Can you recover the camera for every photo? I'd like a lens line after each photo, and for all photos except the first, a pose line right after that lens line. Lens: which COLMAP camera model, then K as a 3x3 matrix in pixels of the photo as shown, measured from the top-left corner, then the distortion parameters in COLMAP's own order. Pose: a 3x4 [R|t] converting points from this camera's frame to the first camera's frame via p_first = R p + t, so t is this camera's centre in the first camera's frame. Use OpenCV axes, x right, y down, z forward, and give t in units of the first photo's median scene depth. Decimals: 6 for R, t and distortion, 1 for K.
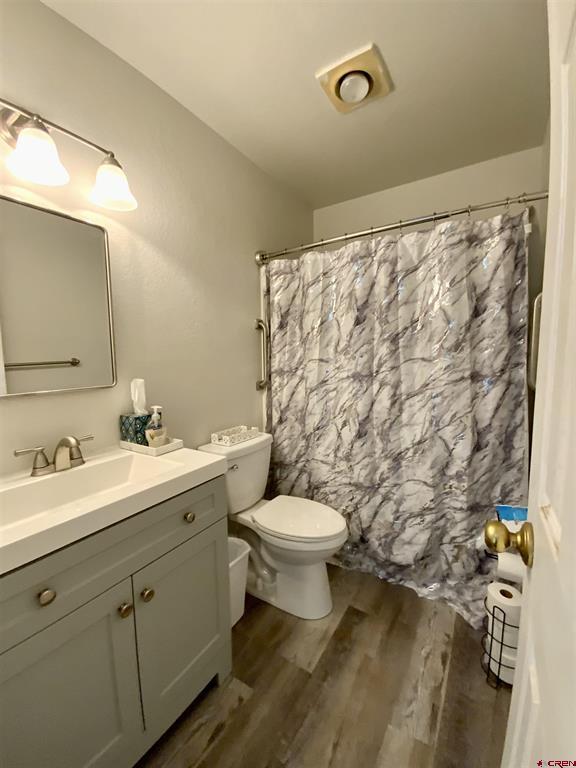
lens RADIAL K [[311.8, 0, 290.2], [0, 311.8, 383.4], [0, 0, 1]] dist [0.006800, -0.005850]
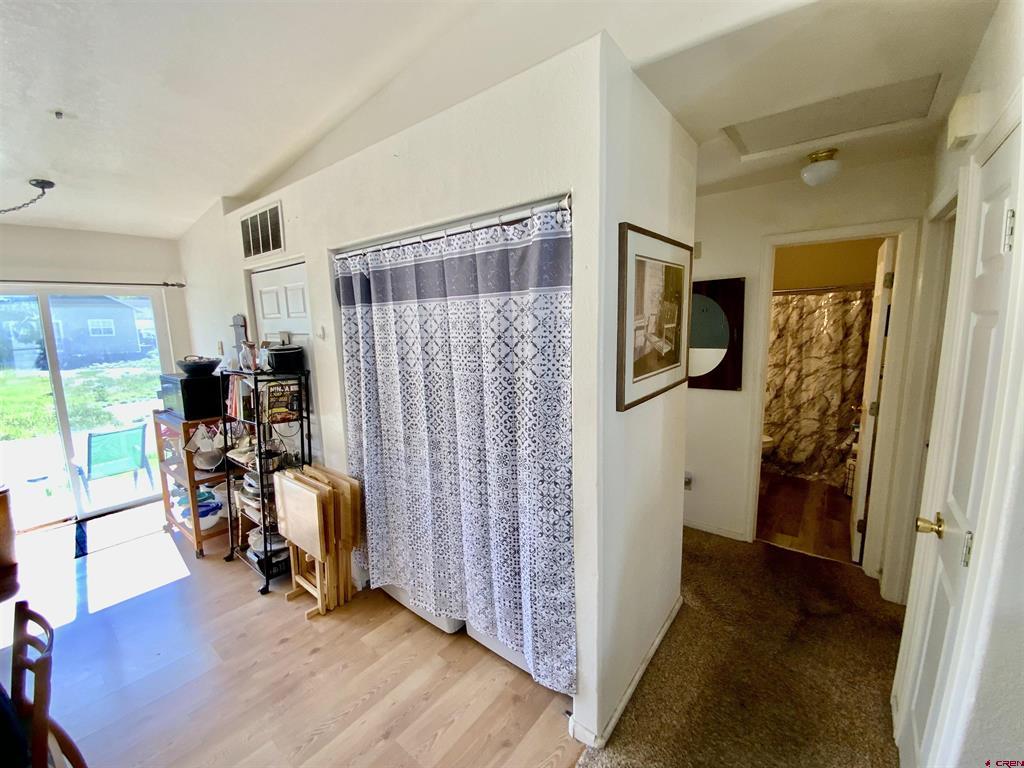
lens RADIAL K [[415.8, 0, 515.9], [0, 415.8, 384.9], [0, 0, 1]] dist [0.006800, -0.005850]
pose [[0.995218, -0.003086, -0.097630, -1.205842], [0.009705, 0.997679, 0.067397, -0.098489], [0.097196, -0.068022, 0.992938, -1.815517]]
